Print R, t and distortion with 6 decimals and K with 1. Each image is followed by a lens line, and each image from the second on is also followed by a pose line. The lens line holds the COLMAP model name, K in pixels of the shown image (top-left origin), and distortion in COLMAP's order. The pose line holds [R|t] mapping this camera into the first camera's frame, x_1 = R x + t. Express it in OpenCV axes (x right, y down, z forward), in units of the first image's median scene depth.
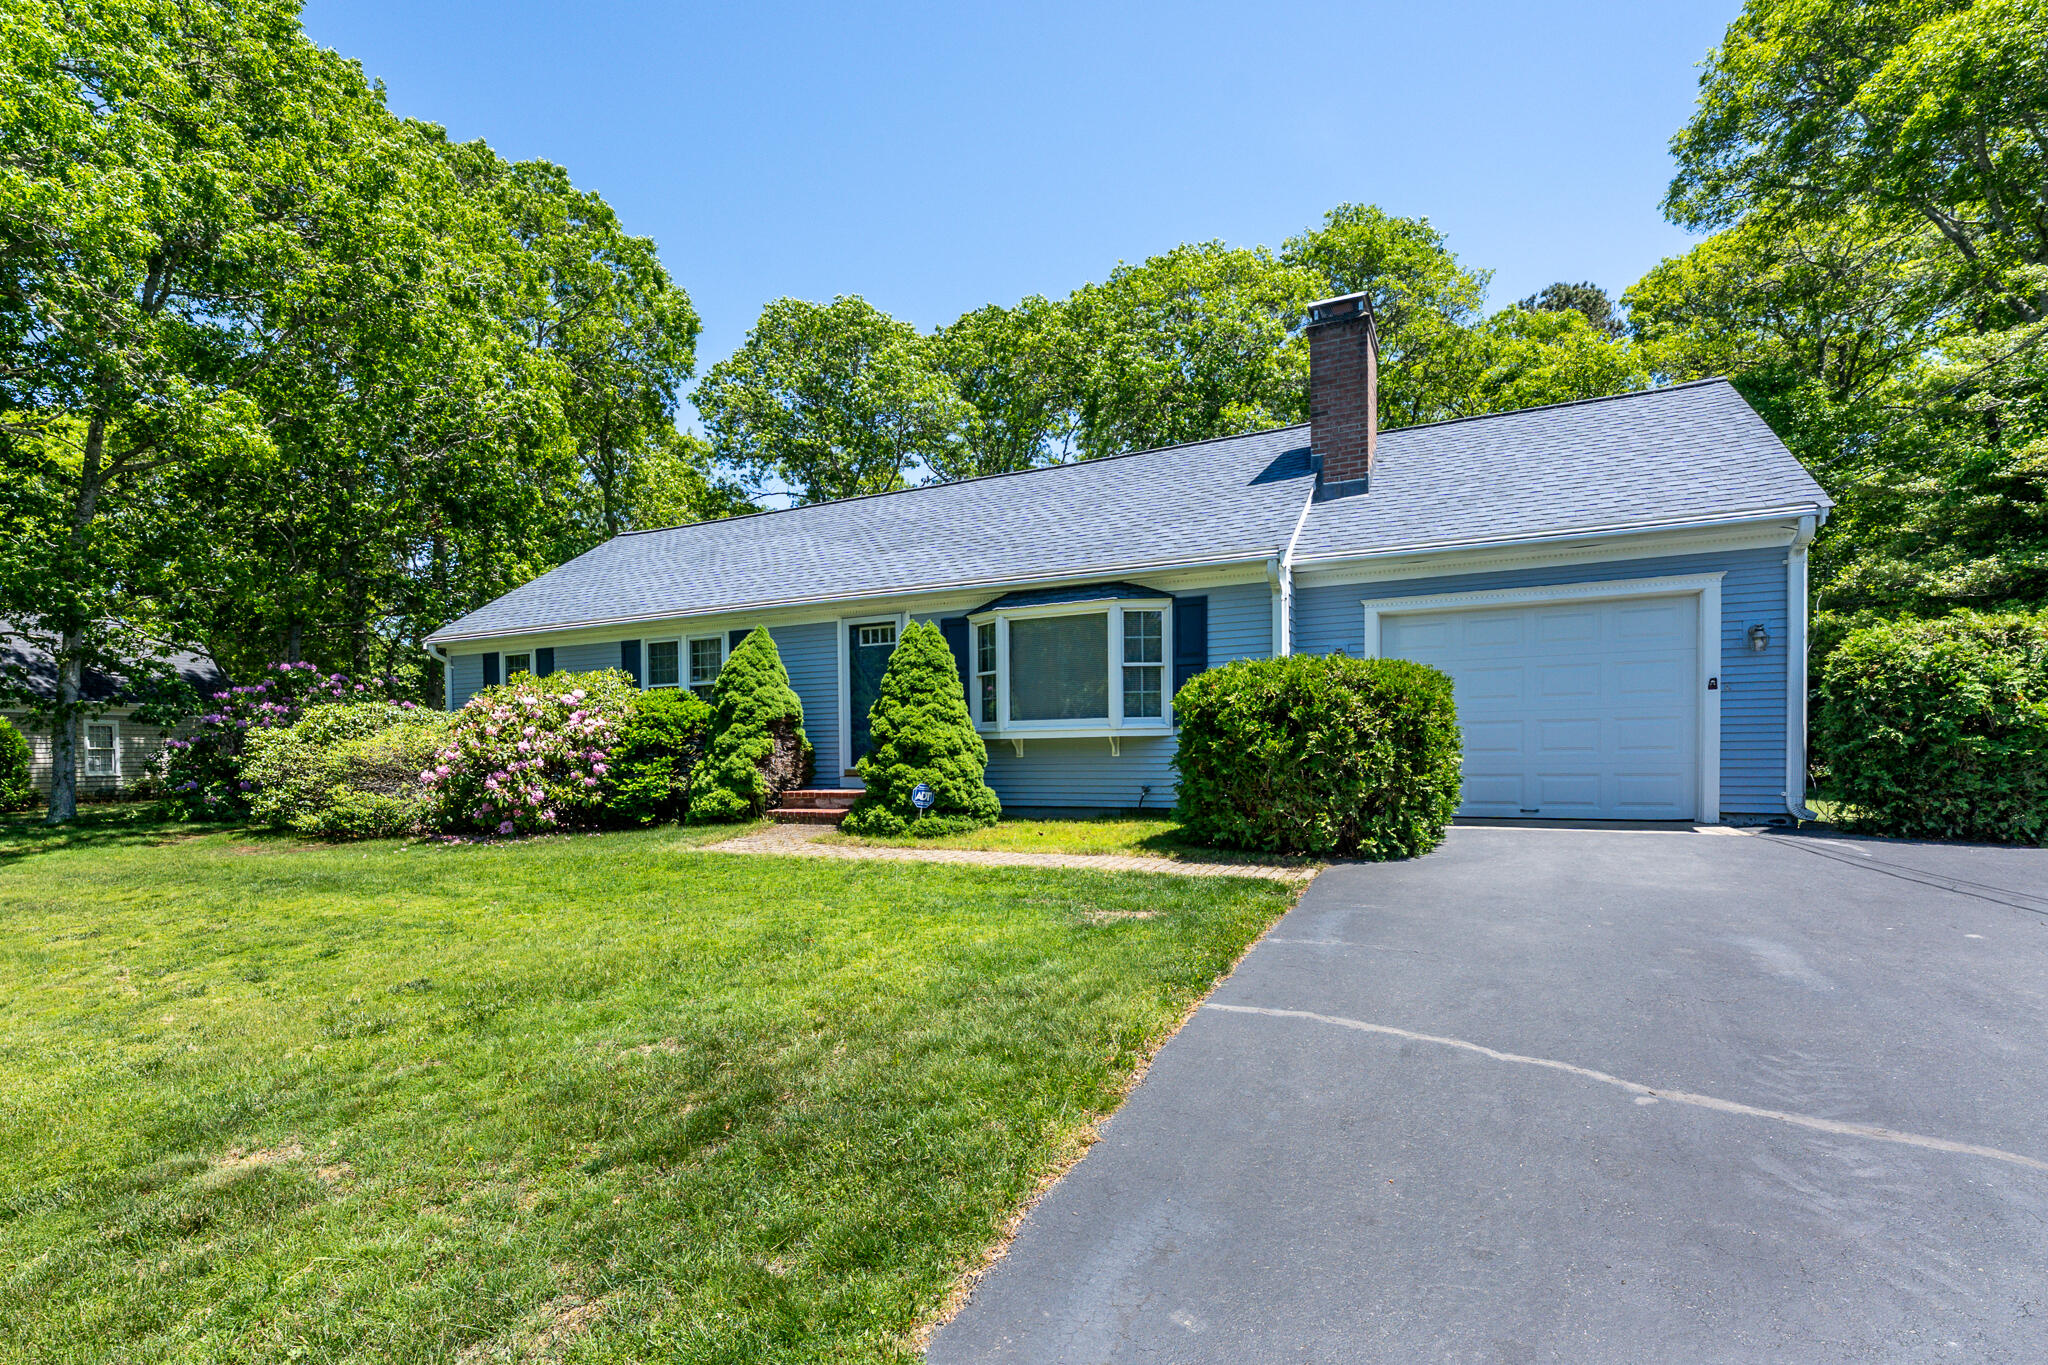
lens RADIAL K [[946.1, 0, 967.9], [0, 946.1, 774.5], [0, 0, 1]] dist [0.000680, 0.000077]
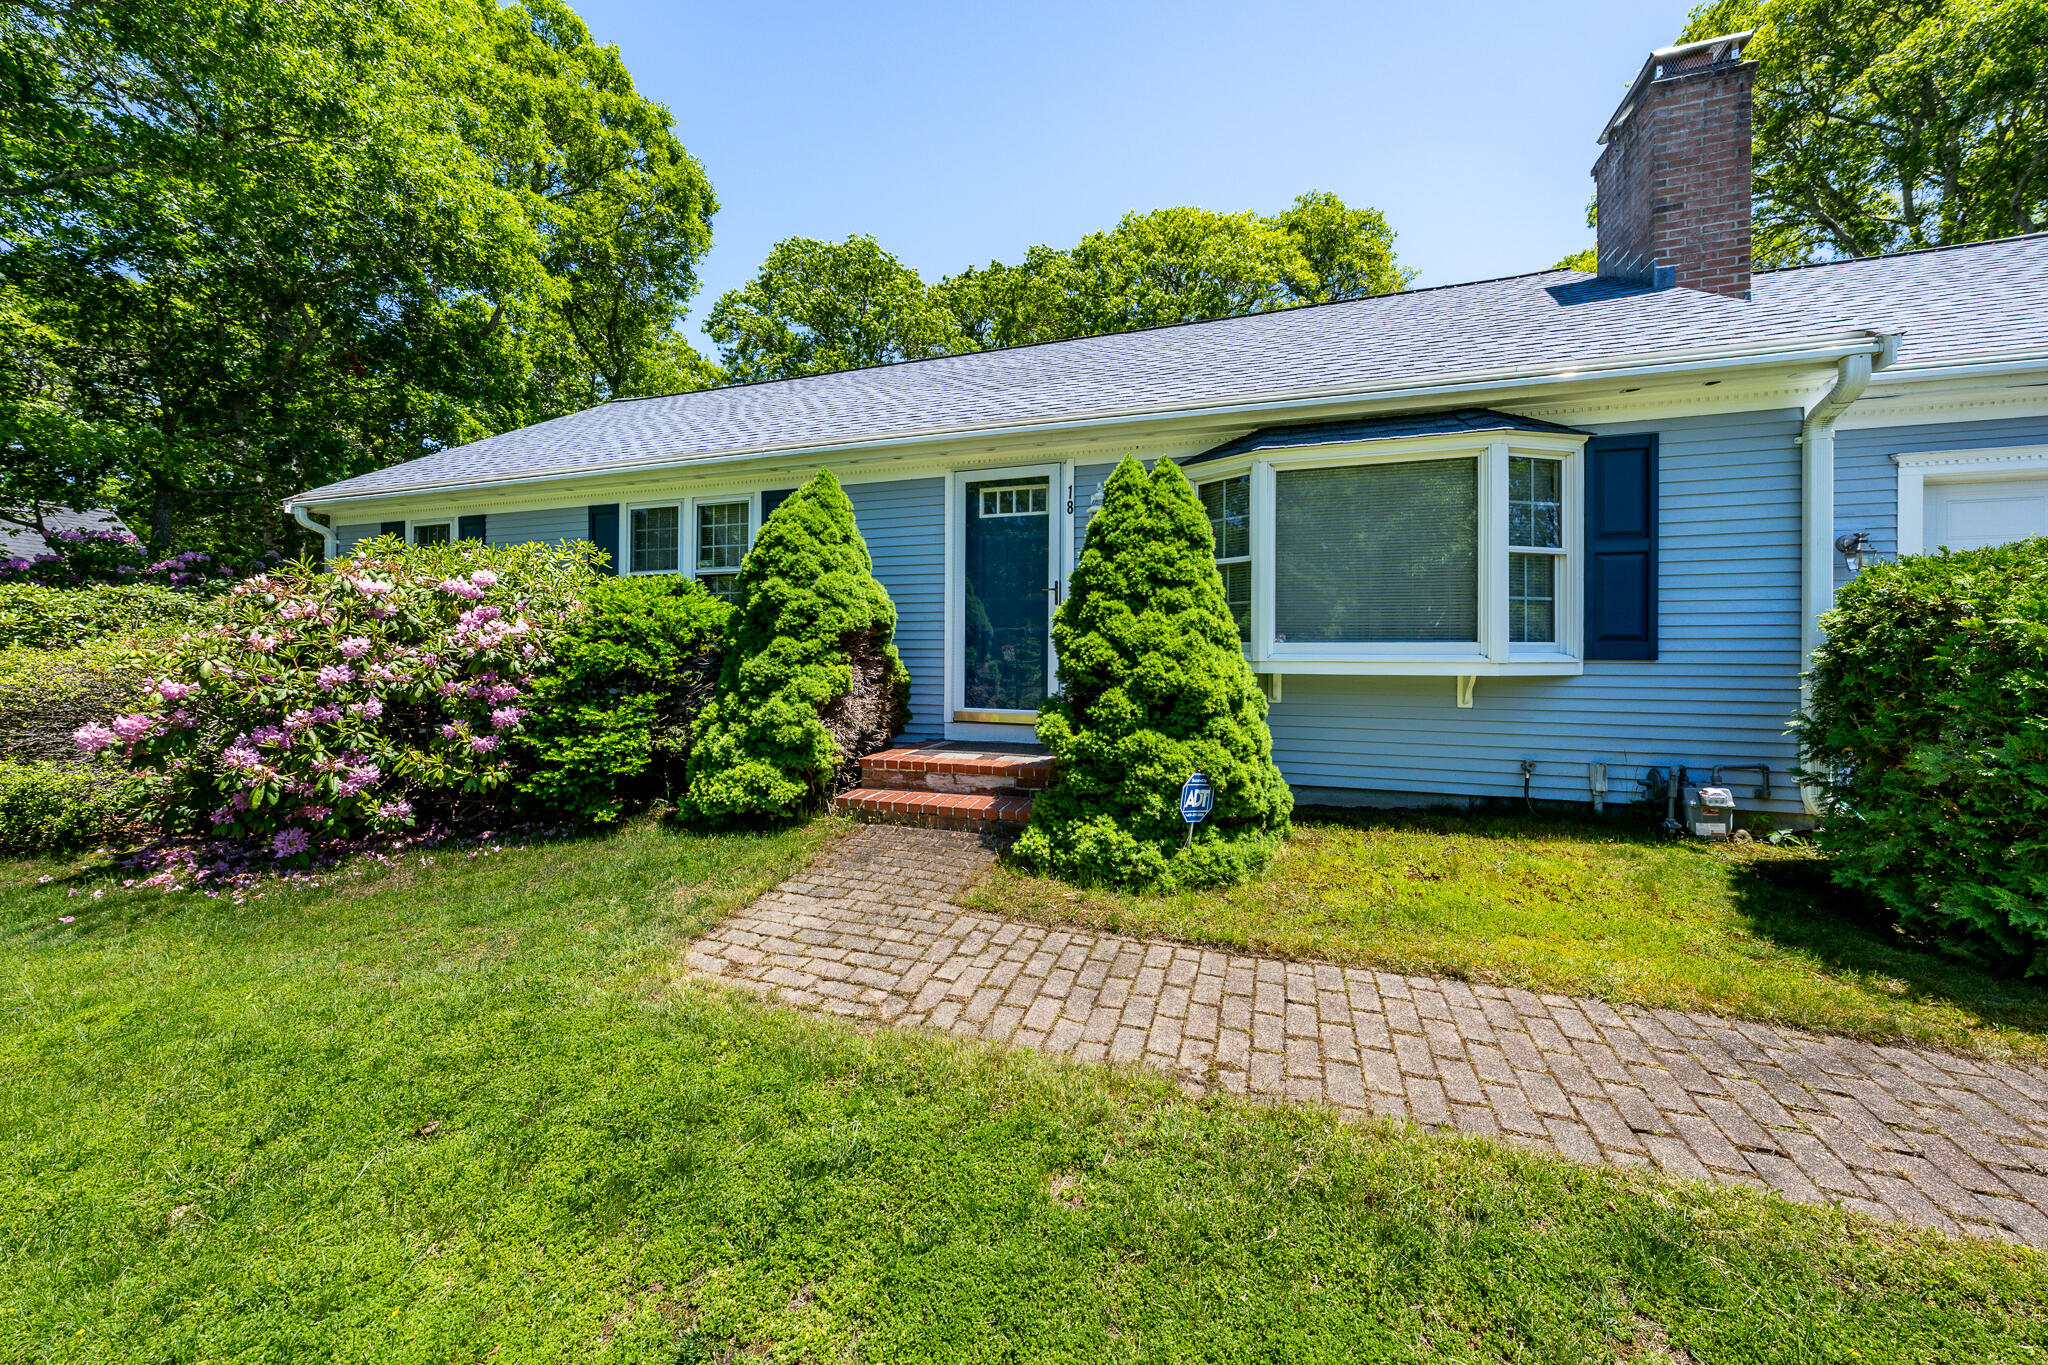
lens RADIAL K [[705.4, 0, 1028.3], [0, 705.4, 646.3], [0, 0, 1]] dist [-0.002676, -0.000087]
pose [[0.987845, 0.017554, 0.154447, -0.167786], [-0.012956, 0.999444, -0.030729, -0.037941], [-0.154901, 0.028354, 0.987523, 0.578292]]
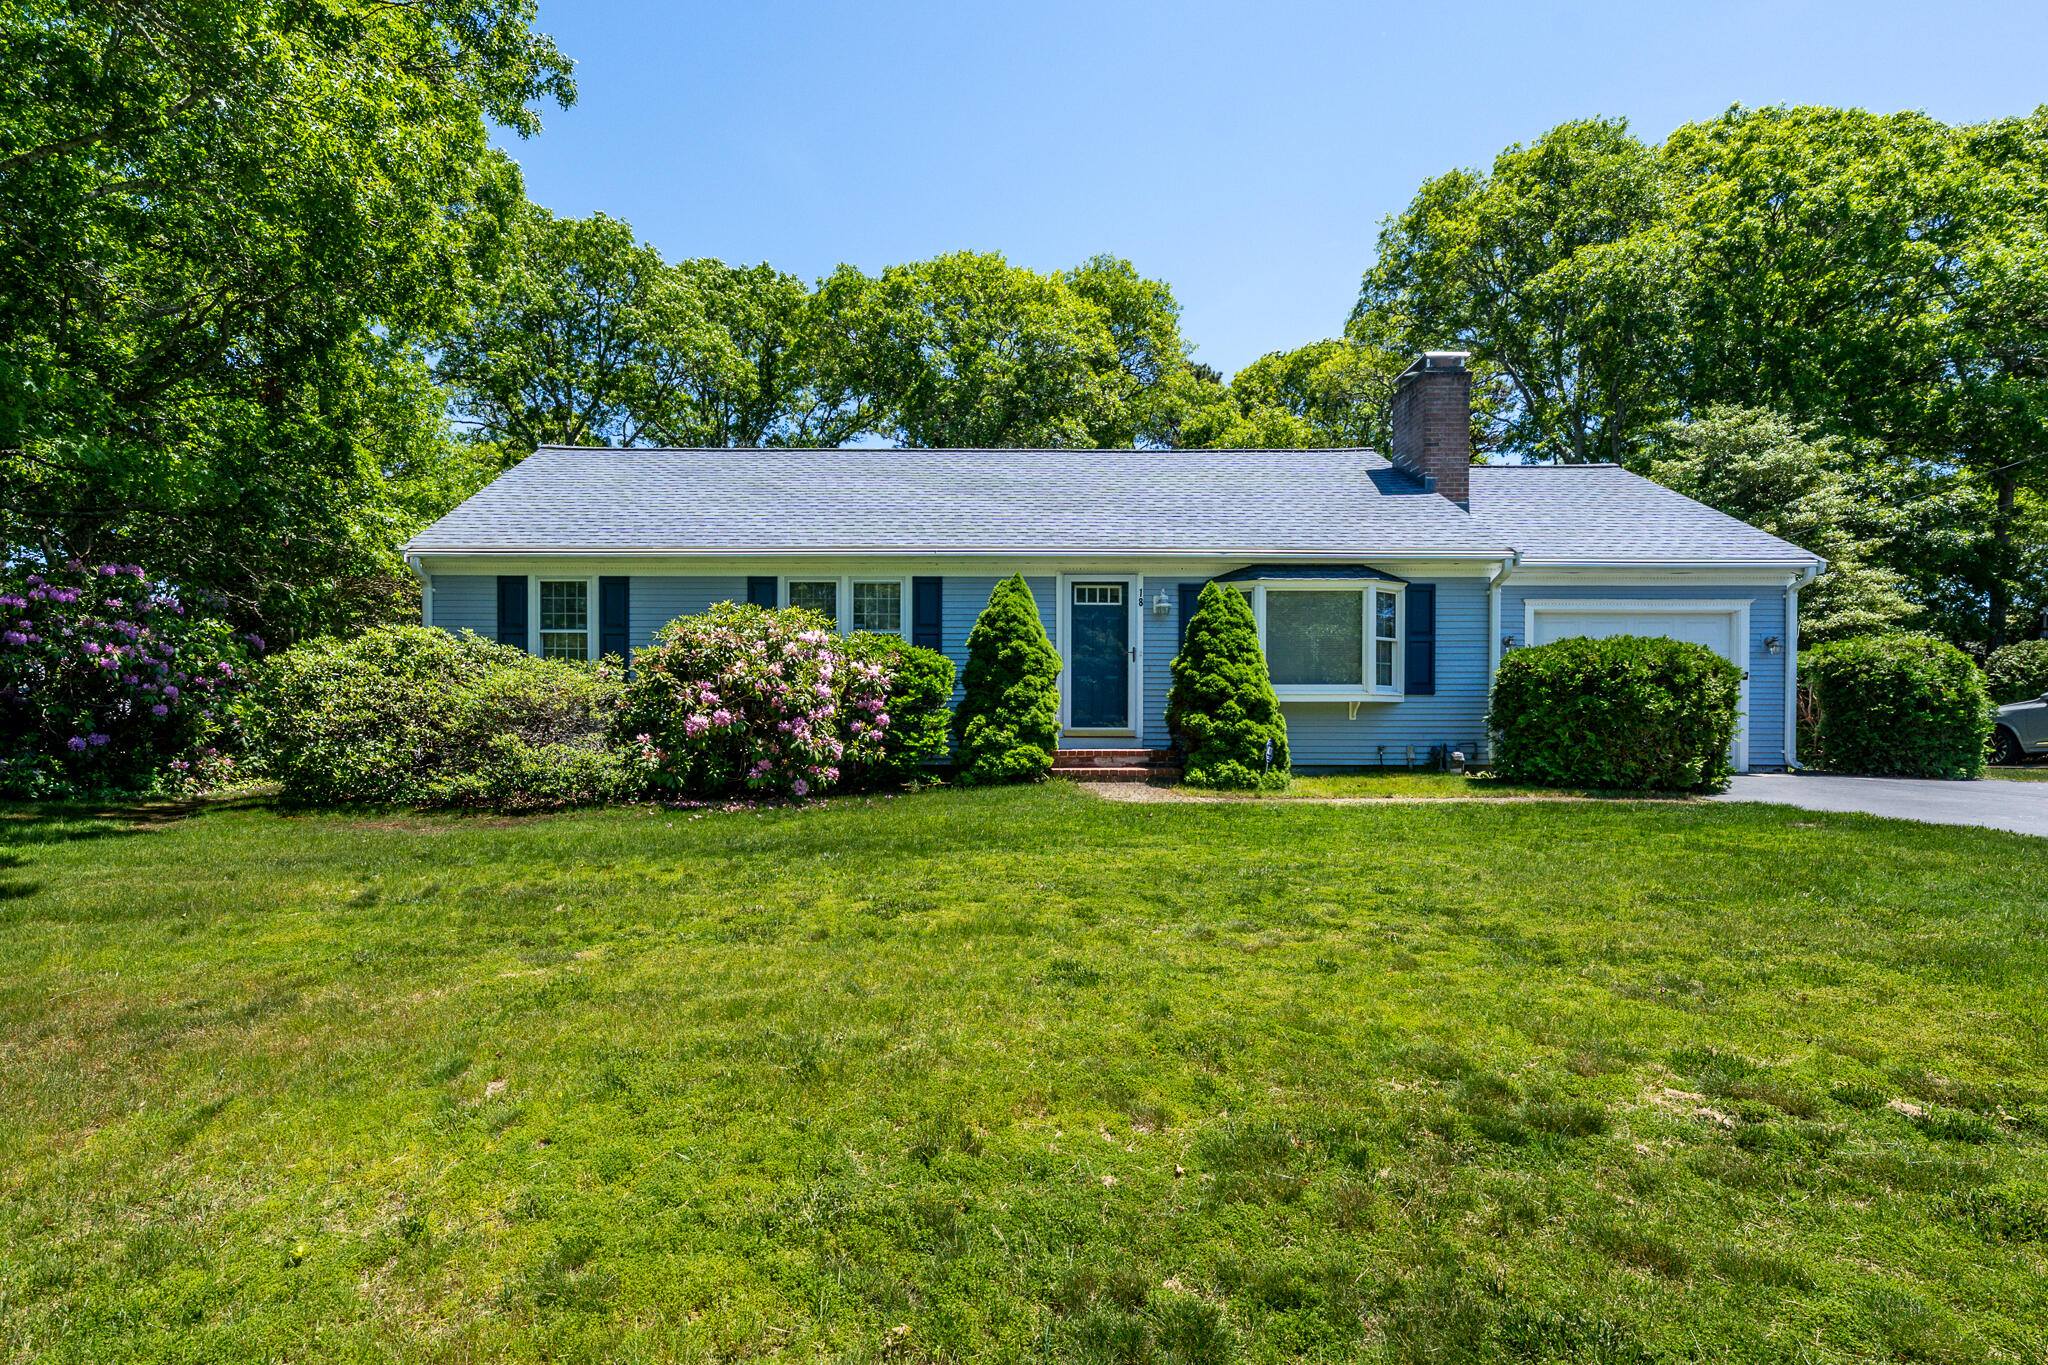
lens RADIAL K [[955.3, 0, 968.9], [0, 955.3, 748.6], [0, 0, 1]] dist [0.002542, 0.000107]
pose [[0.885124, 0.012086, 0.465197, -0.732335], [-0.001448, 0.999729, -0.023219, 0.040029], [-0.465352, 0.019878, 0.884902, 0.198132]]
